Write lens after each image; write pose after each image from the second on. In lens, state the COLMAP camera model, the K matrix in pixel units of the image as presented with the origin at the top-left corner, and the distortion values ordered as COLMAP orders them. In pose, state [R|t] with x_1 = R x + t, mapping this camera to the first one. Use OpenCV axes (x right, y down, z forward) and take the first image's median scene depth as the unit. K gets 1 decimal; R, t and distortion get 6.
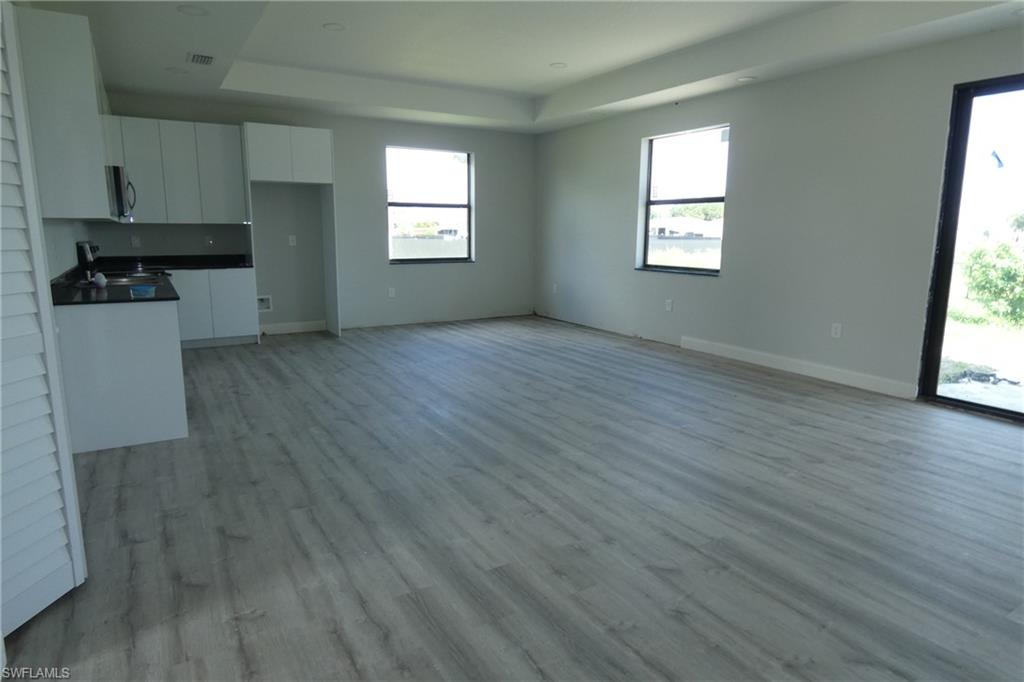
lens RADIAL K [[618.1, 0, 518.0], [0, 618.1, 344.0], [0, 0, 1]] dist [-0.006135, 0.004447]
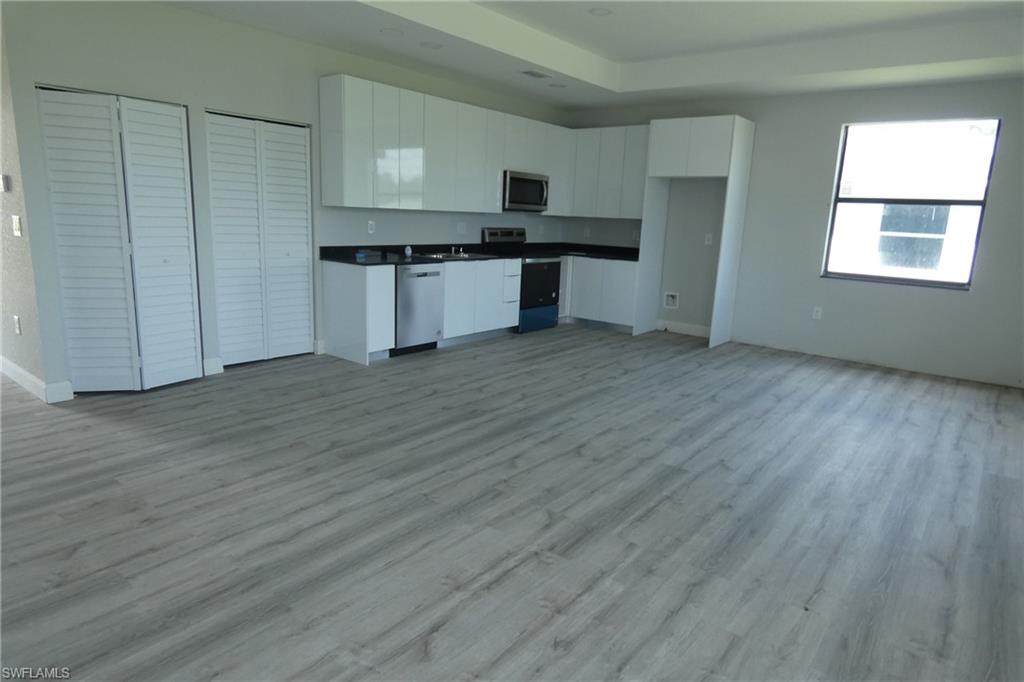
lens RADIAL K [[618.1, 0, 509.9], [0, 618.1, 338.6], [0, 0, 1]] dist [-0.006135, 0.004447]
pose [[0.339649, 0.195409, -0.920029, 0.891716], [-0.208857, 0.969428, 0.128797, -0.163062], [0.917070, 0.148408, 0.370078, 0.824228]]
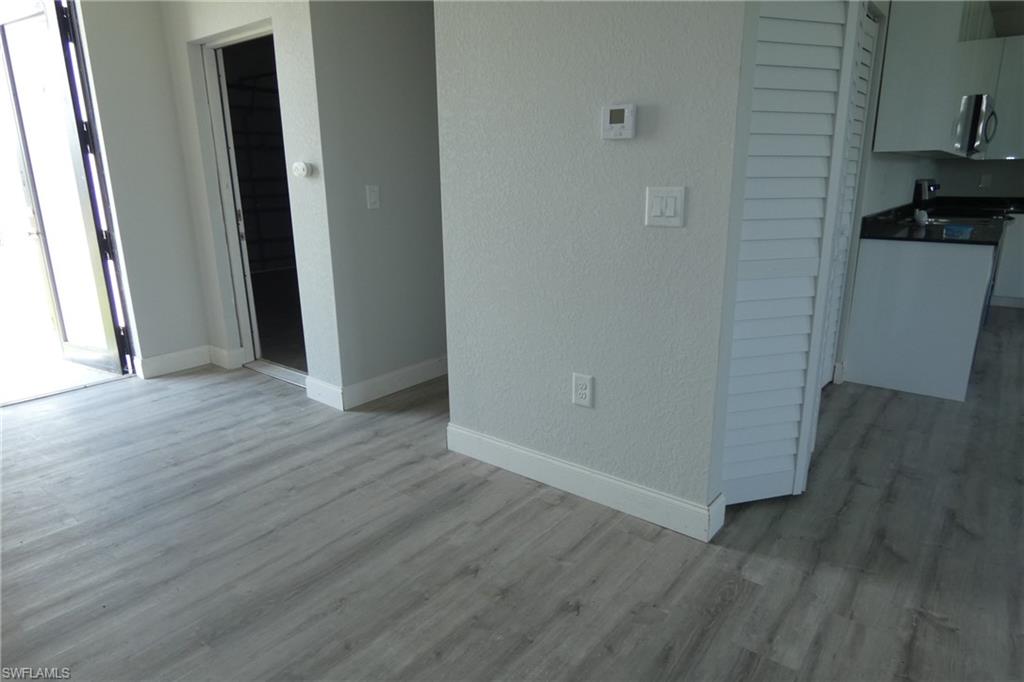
lens RADIAL K [[618.1, 0, 509.6], [0, 618.1, 337.2], [0, 0, 1]] dist [-0.006135, 0.004447]
pose [[0.345807, 0.227807, -0.910232, 0.023116], [-0.158315, 0.970338, 0.182704, 0.003213], [0.924853, 0.080923, 0.371615, 0.069970]]
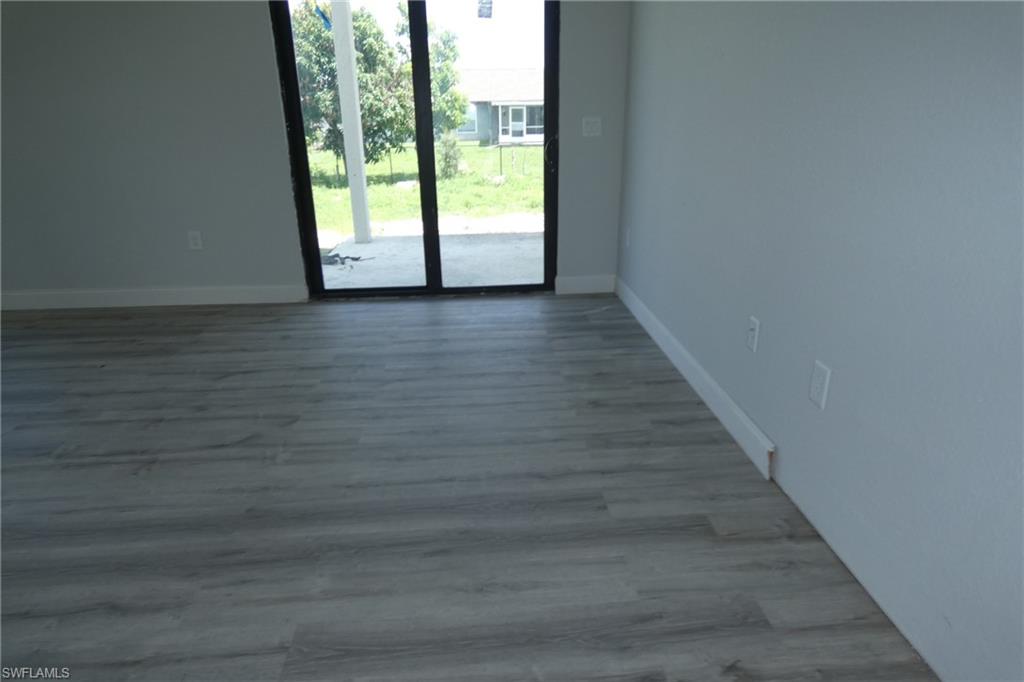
lens RADIAL K [[618.1, 0, 509.0], [0, 618.1, 342.1], [0, 0, 1]] dist [-0.006135, 0.004447]
pose [[0.470618, -0.318172, 0.822973, 0.025900], [0.185475, 0.947553, 0.260272, -0.043920], [-0.862622, 0.030152, 0.504949, 0.389206]]
